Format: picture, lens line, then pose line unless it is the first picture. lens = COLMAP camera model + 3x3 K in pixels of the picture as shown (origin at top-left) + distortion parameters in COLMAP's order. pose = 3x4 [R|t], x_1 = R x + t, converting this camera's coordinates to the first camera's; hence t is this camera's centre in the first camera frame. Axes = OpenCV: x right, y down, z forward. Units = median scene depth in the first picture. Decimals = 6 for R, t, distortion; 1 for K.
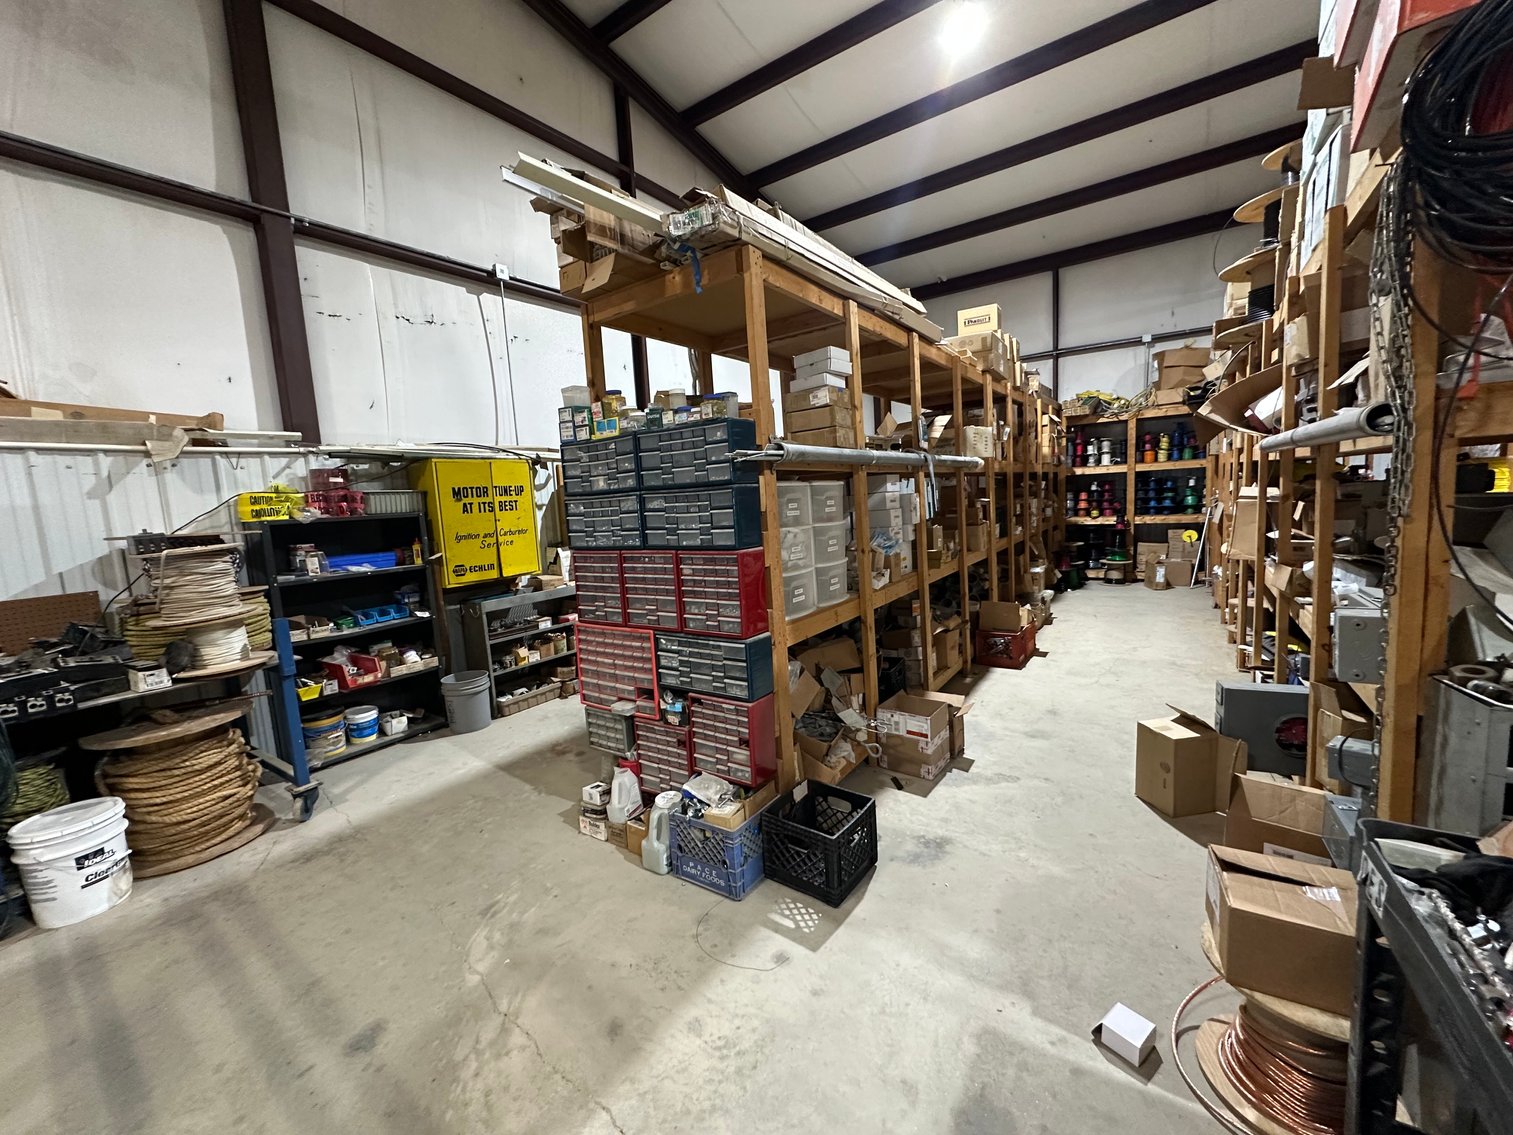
lens RADIAL K [[602.4, 0, 753.5], [0, 602.4, 563.5], [0, 0, 1]] dist [-0.003767, 0.000842]
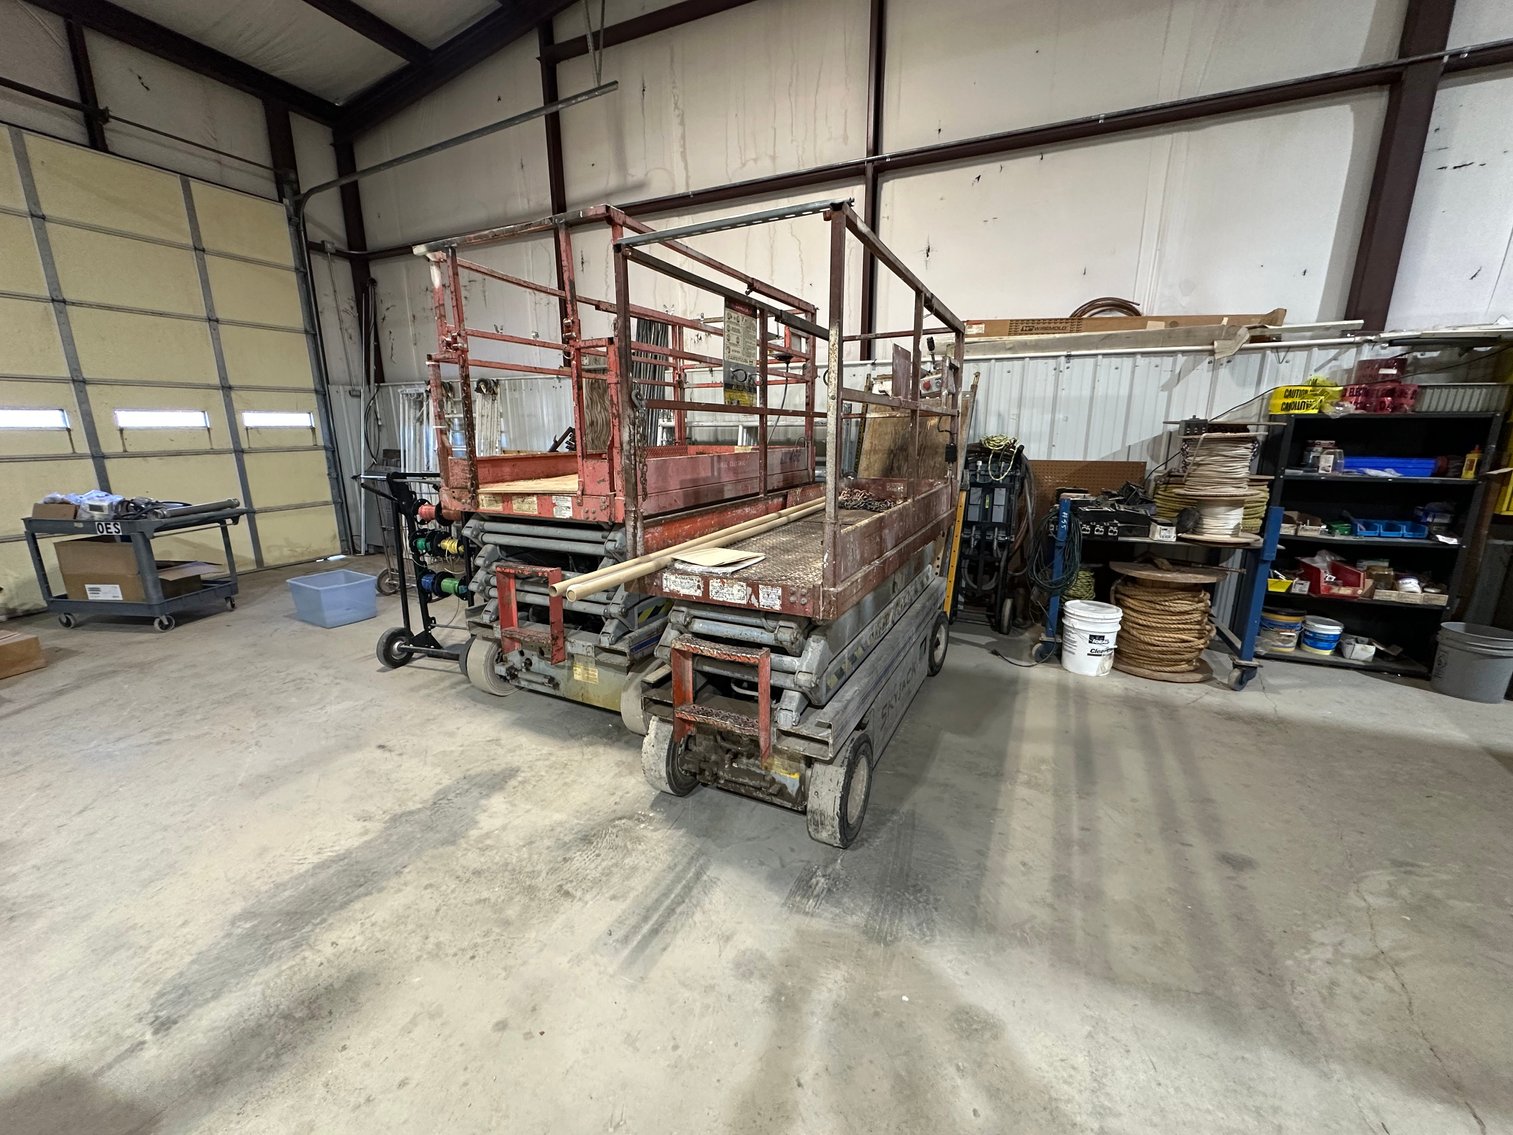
lens RADIAL K [[602.4, 0, 752.9], [0, 602.4, 567.7], [0, 0, 1]] dist [-0.003767, 0.000842]
pose [[0.185474, 0.279989, -0.941916, 0.068981], [-0.118270, 0.957940, 0.261463, 0.022813], [0.975506, 0.062905, 0.210787, -0.114959]]
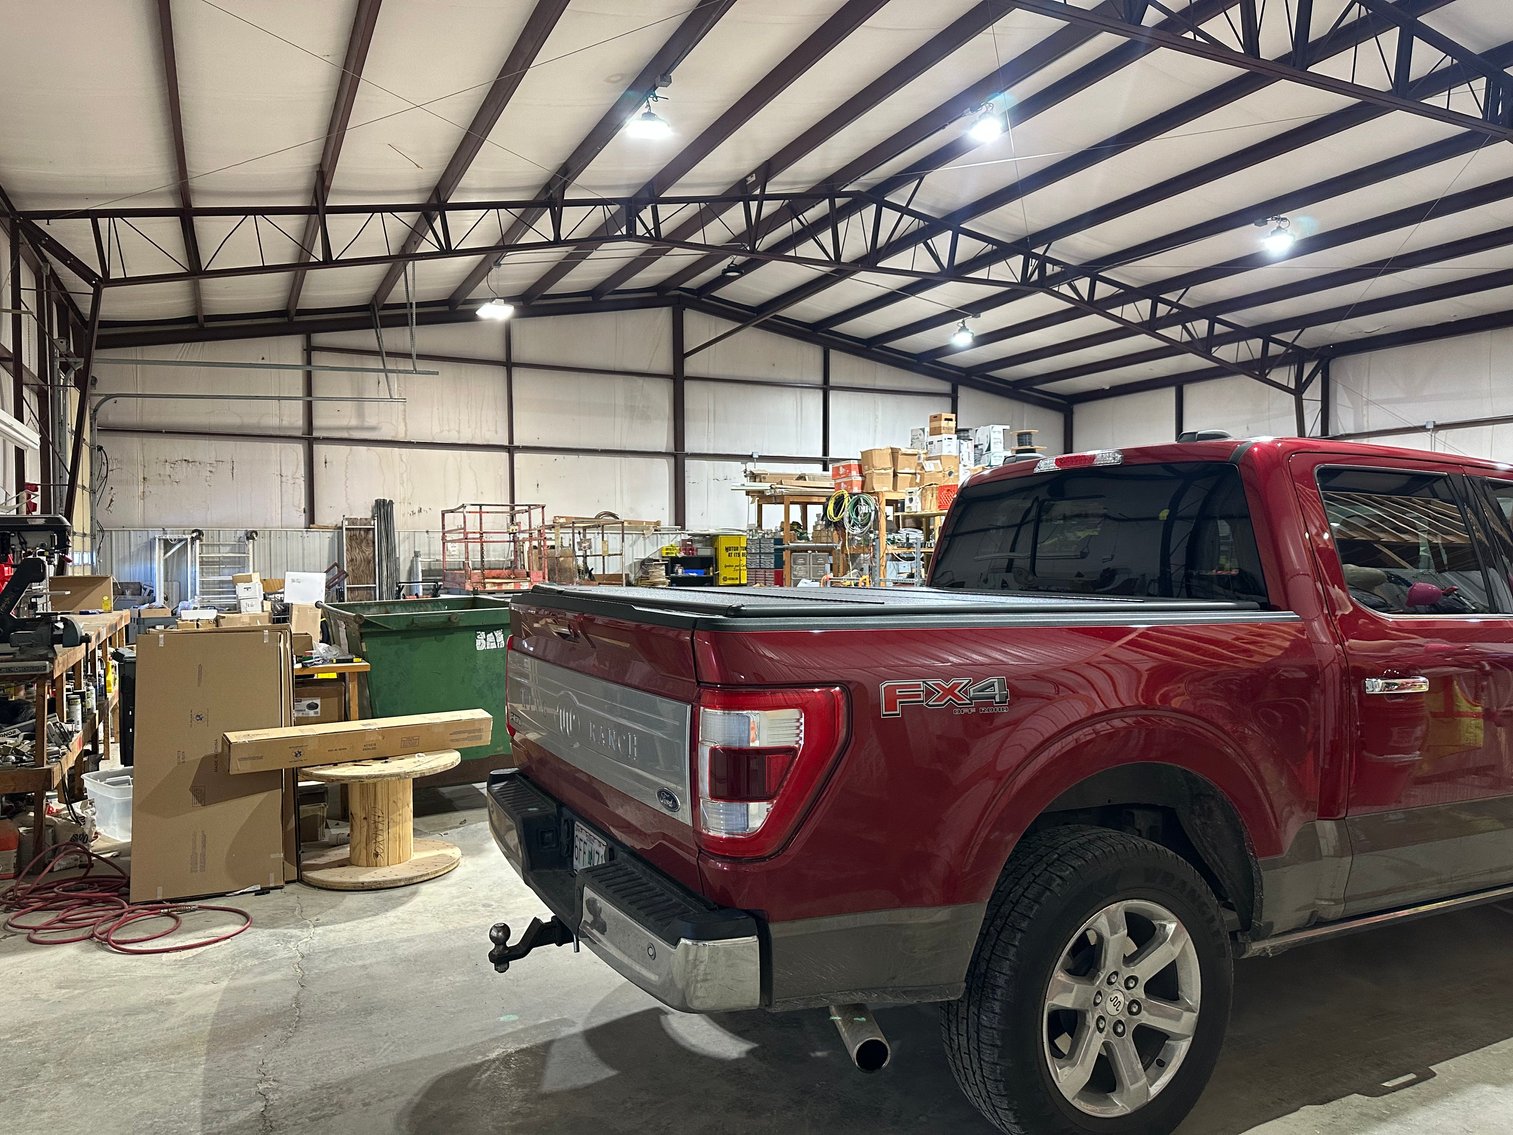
lens RADIAL K [[1076.2, 0, 753.4], [0, 1076.2, 569.7], [0, 0, 1]] dist [0.028262, -0.030382]
pose [[0.880165, 0.058687, -0.471027, 2.178053], [-0.096777, 0.993671, -0.057033, 0.273975], [0.464698, 0.095783, 0.880273, -3.660371]]
